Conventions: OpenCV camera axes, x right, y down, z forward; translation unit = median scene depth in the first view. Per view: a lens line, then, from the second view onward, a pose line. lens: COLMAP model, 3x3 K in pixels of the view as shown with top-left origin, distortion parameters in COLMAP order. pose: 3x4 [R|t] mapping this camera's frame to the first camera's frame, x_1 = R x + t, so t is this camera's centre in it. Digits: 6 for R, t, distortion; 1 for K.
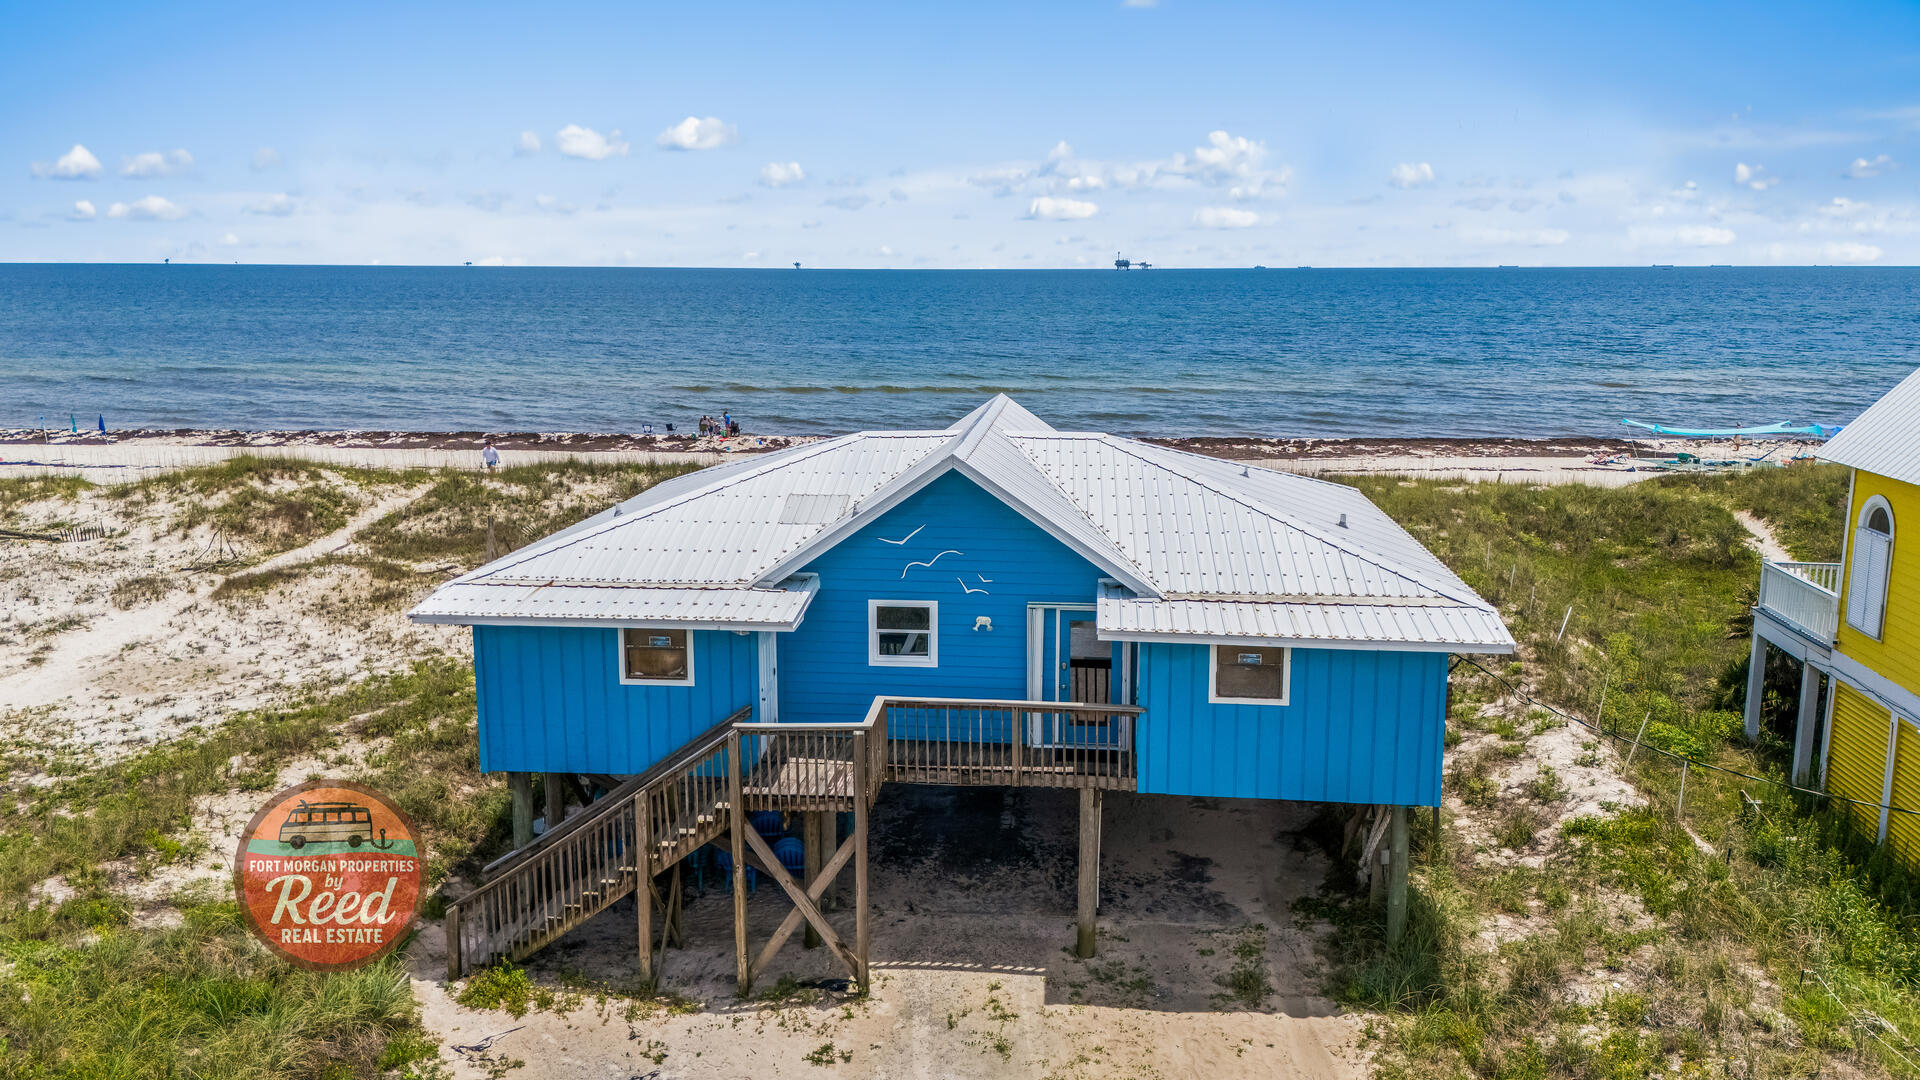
lens RADIAL K [[1379.5, 0, 960.0], [0, 1379.5, 540.0], [0, 0, 1]] dist [0.047469, -0.032352]
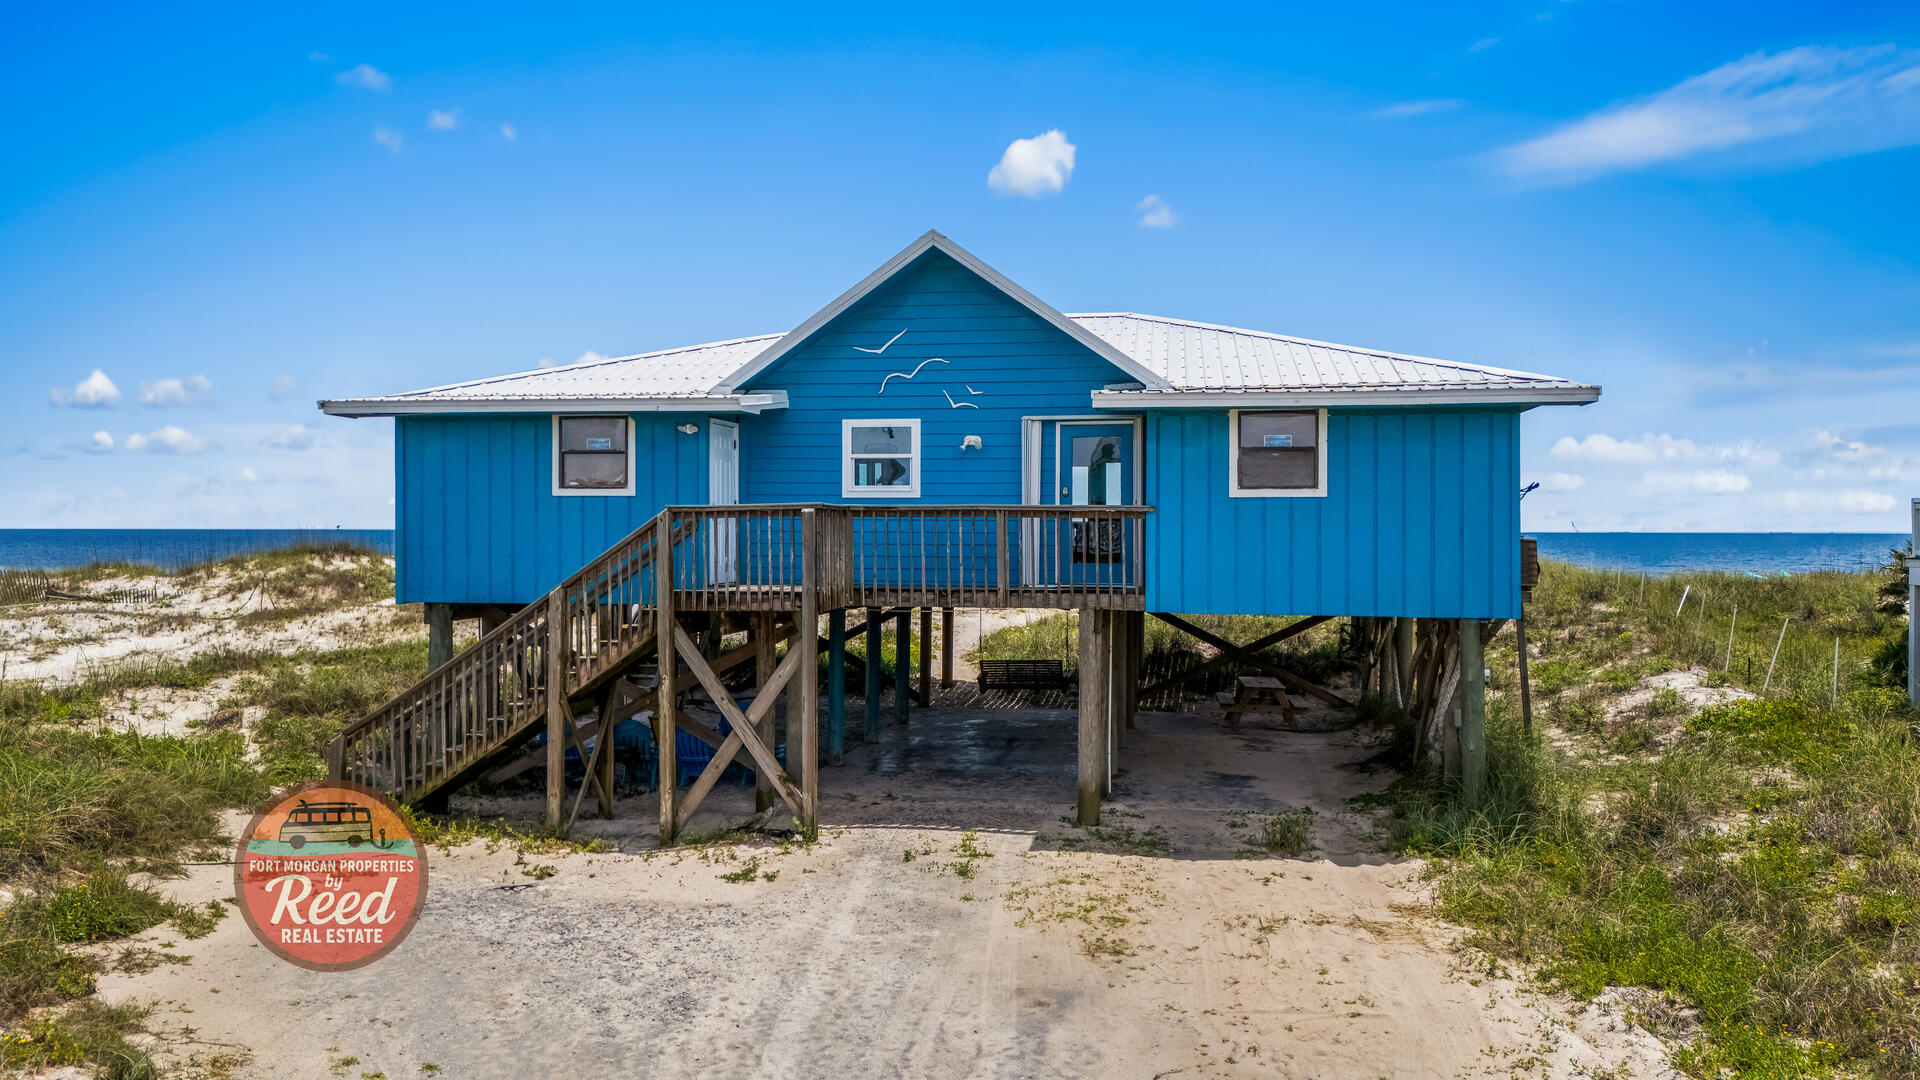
lens RADIAL K [[1359.9, 0, 961.3], [0, 1359.9, 543.3], [0, 0, 1]] dist [0.064935, -0.056362]
pose [[0.997165, 0.001712, -0.075230, 0.076849], [-0.014200, 0.986059, -0.165790, 0.273026], [0.073897, 0.166389, 0.983287, 0.173345]]
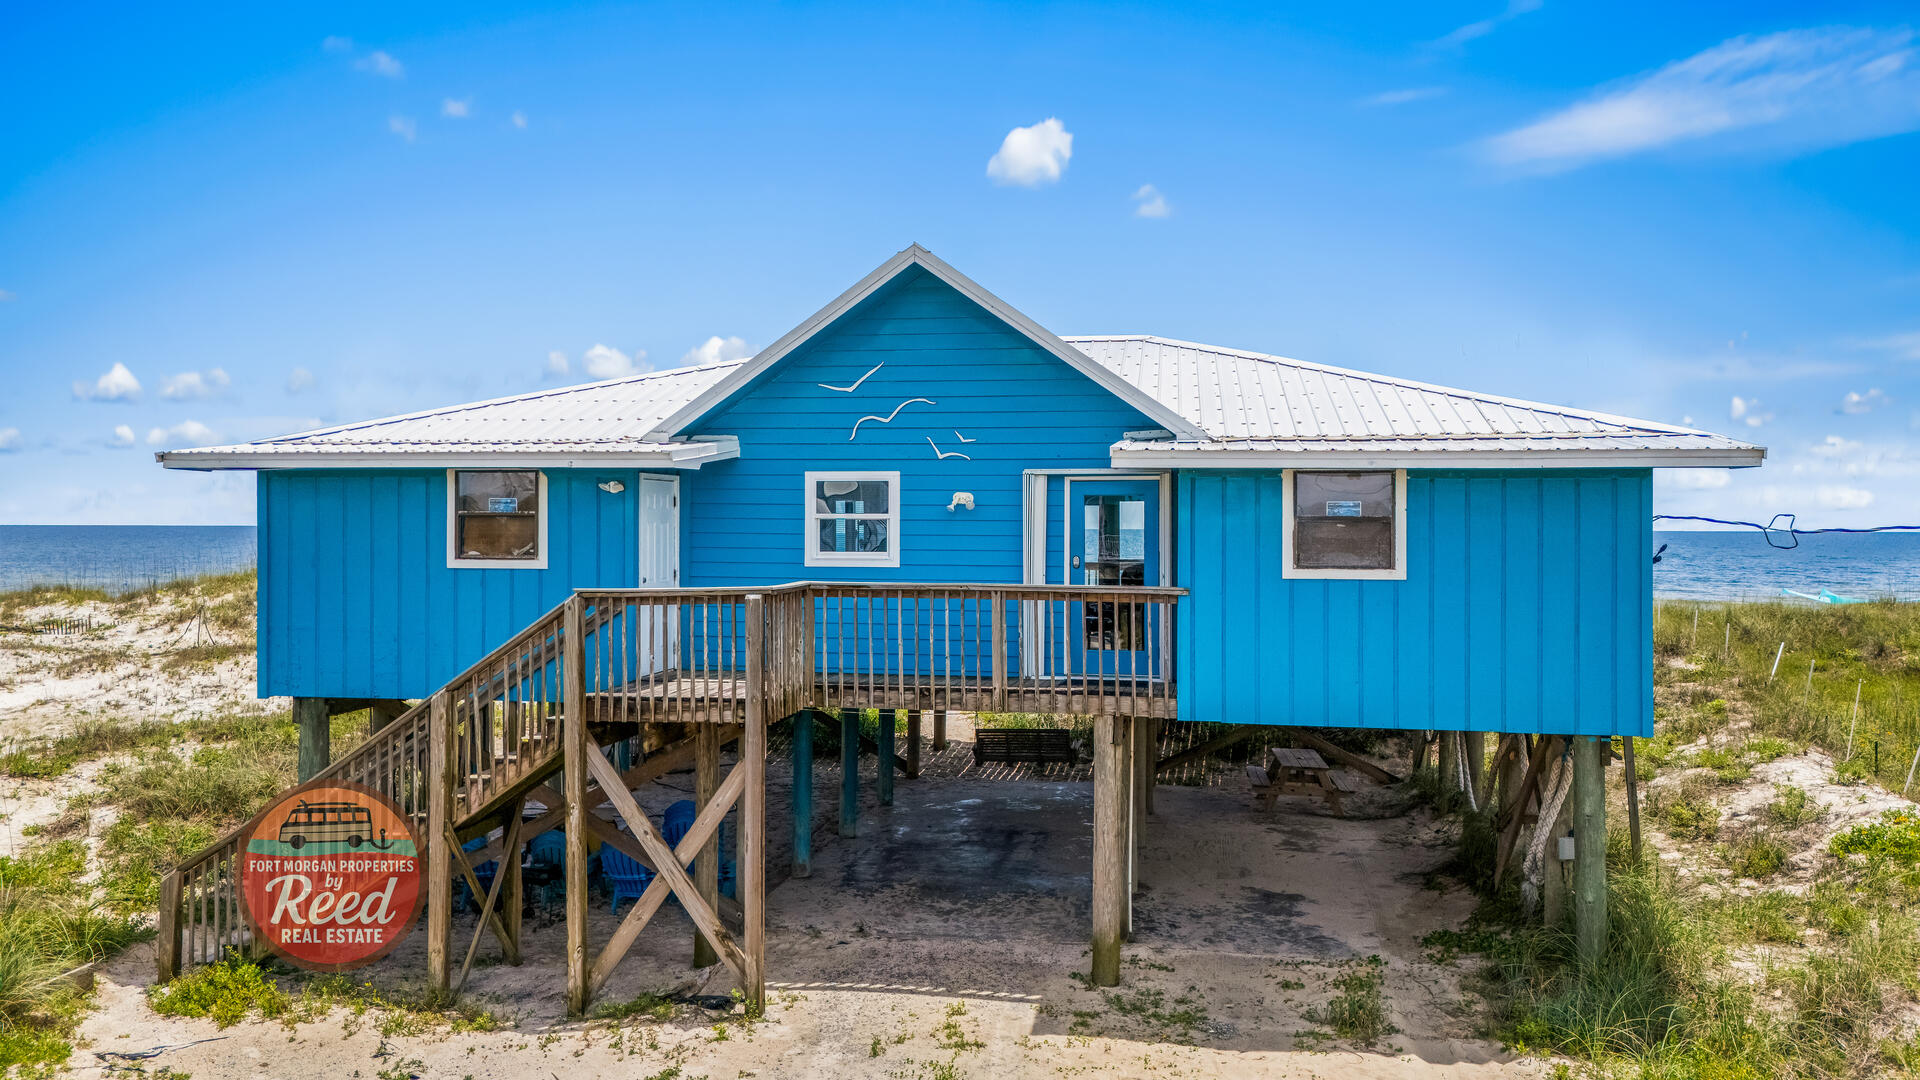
lens RADIAL K [[1379.5, 0, 960.0], [0, 1379.5, 540.0], [0, 0, 1]] dist [0.047469, -0.032352]
pose [[0.996975, 0.002995, -0.077669, 0.073106], [-0.016115, 0.985509, -0.168855, 0.206272], [0.076037, 0.169596, 0.982576, 0.313905]]
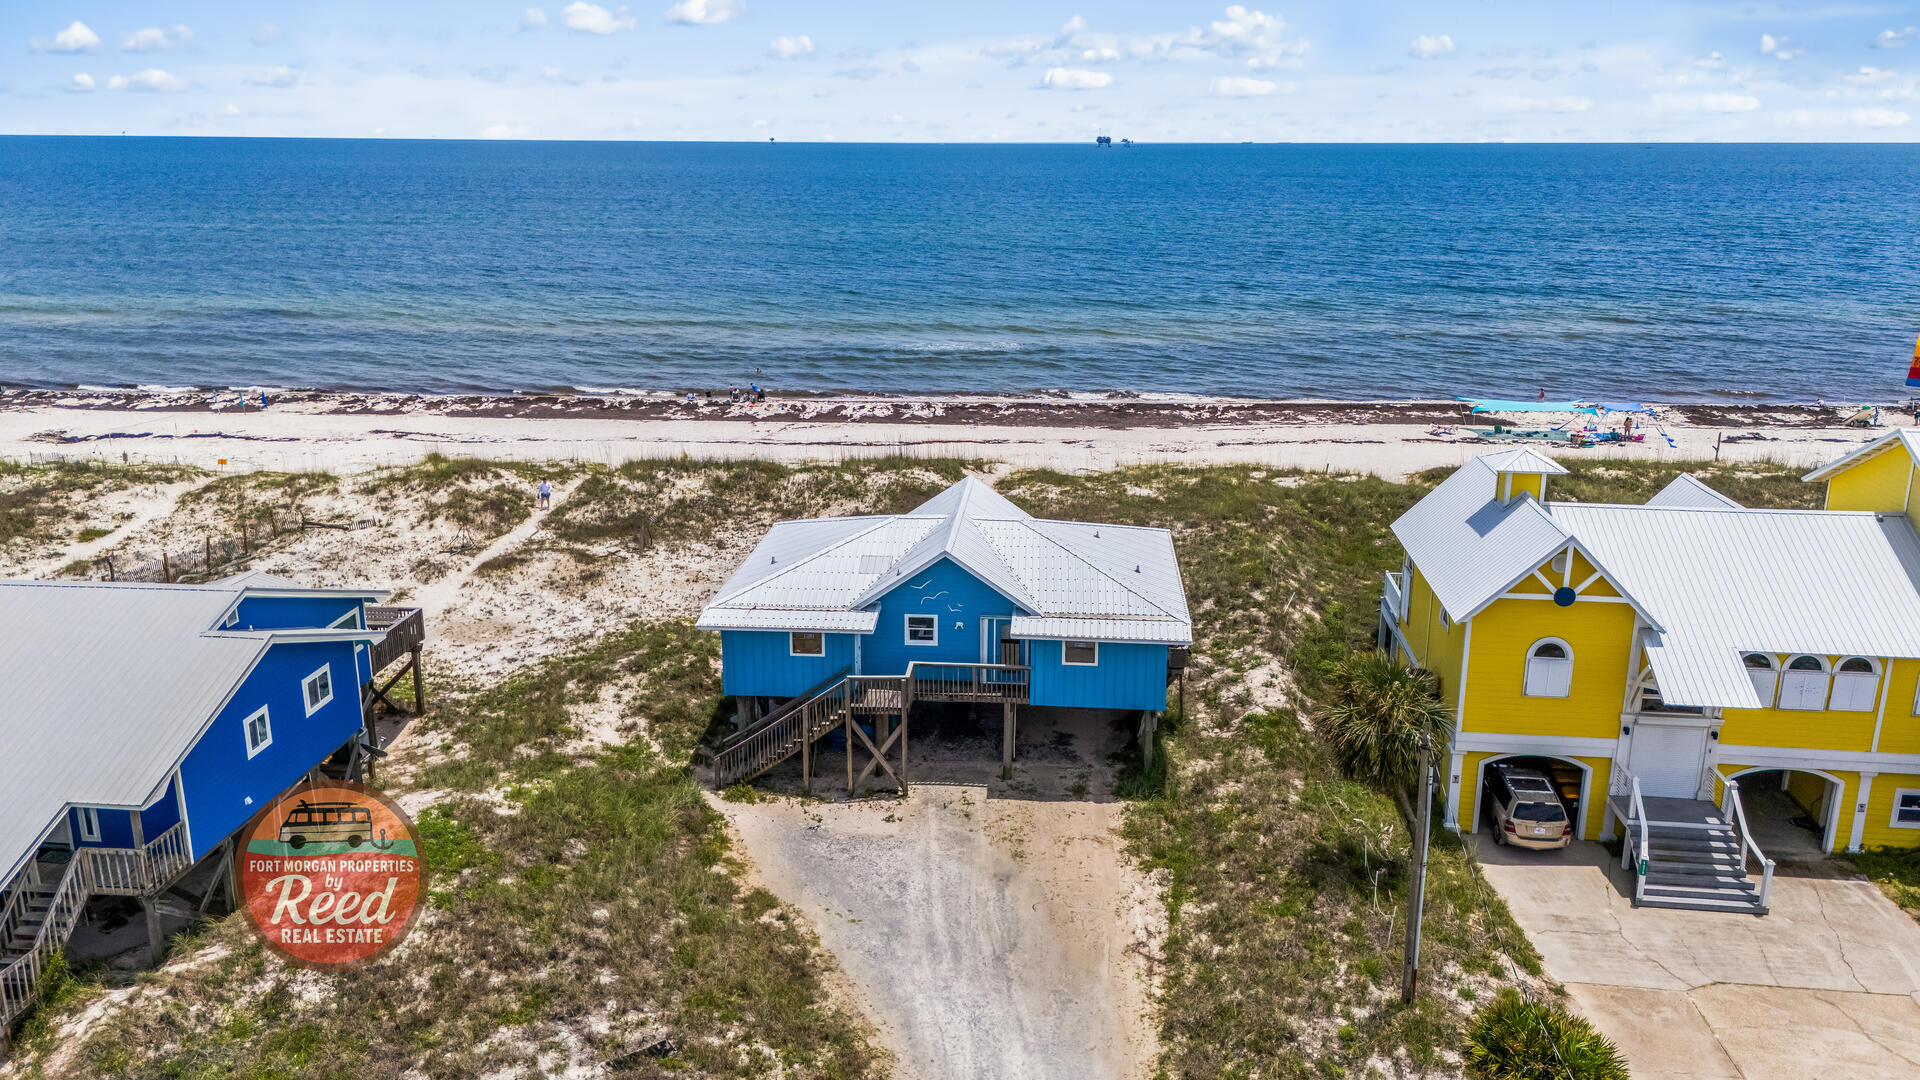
lens RADIAL K [[1379.5, 0, 960.0], [0, 1379.5, 540.0], [0, 0, 1]] dist [0.047469, -0.032352]
pose [[0.999902, -0.006872, -0.012187, 0.045630], [0.007927, 0.996019, 0.088788, -0.263145], [0.011528, -0.088876, 0.995976, -1.113421]]
